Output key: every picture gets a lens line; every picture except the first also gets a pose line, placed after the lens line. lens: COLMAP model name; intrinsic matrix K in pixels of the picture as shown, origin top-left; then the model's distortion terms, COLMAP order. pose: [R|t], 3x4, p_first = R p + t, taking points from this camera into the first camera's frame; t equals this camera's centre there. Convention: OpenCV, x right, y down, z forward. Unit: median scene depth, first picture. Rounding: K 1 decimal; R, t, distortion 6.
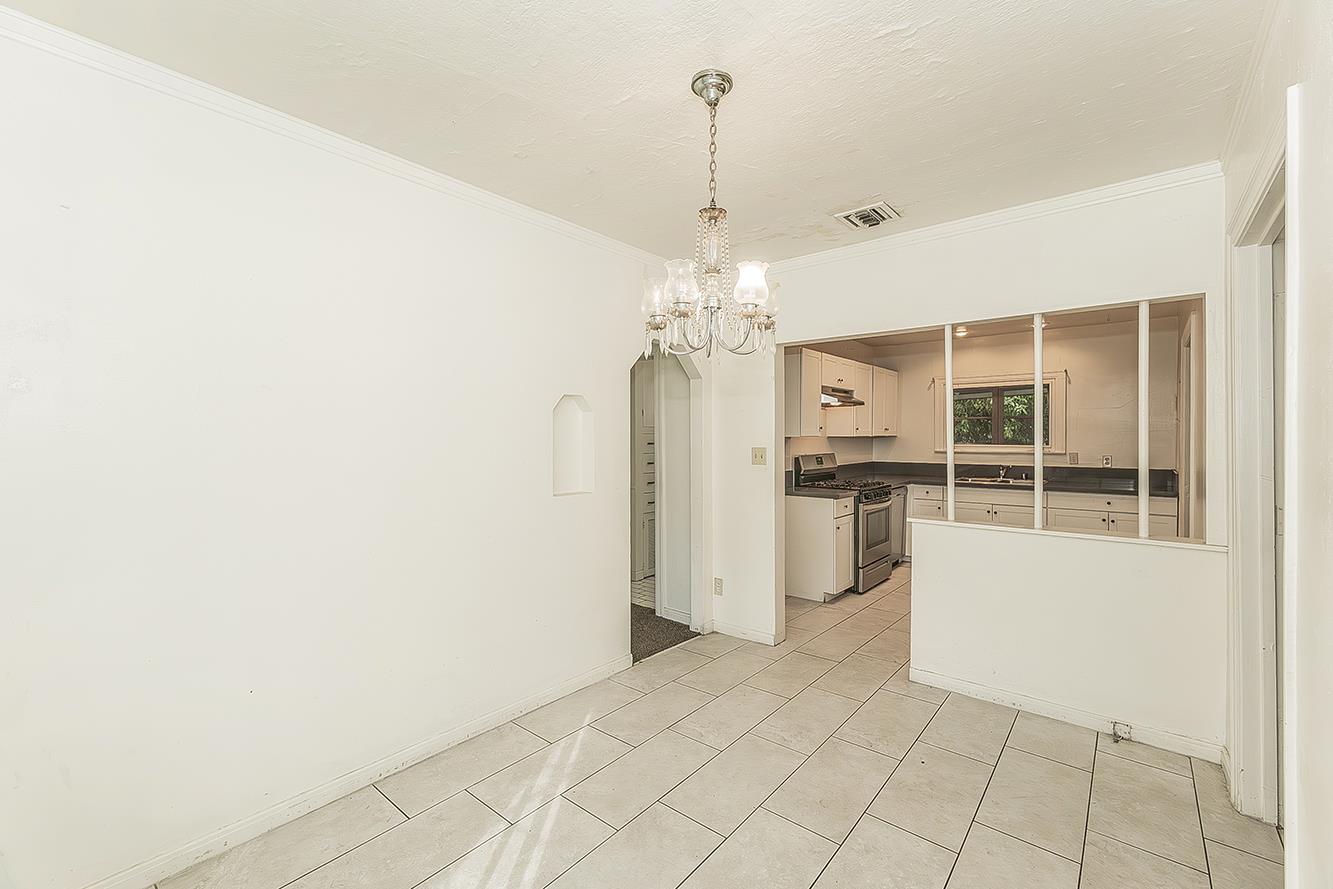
lens RADIAL K [[554.5, 0, 673.4], [0, 554.5, 436.5], [0, 0, 1]] dist [-0.000750, 0.000088]
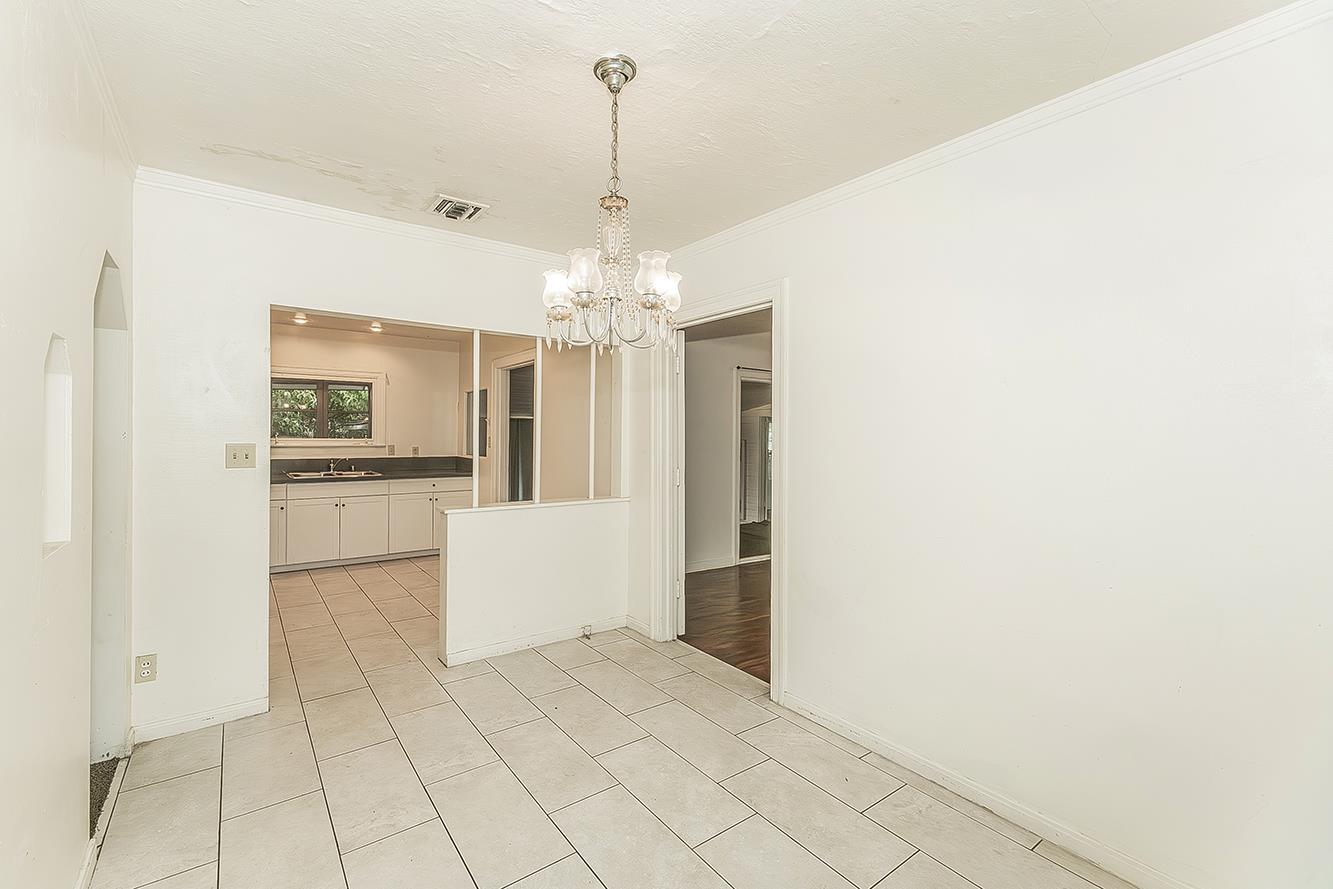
lens RADIAL K [[562.1, 0, 630.7], [0, 562.1, 430.5], [0, 0, 1]] dist [-0.000830, 0.000036]
pose [[0.265669, 0.007852, 0.964032, -0.456846], [-0.008582, 0.999946, -0.005779, 0.002980], [-0.964026, -0.006739, 0.265722, 0.368420]]
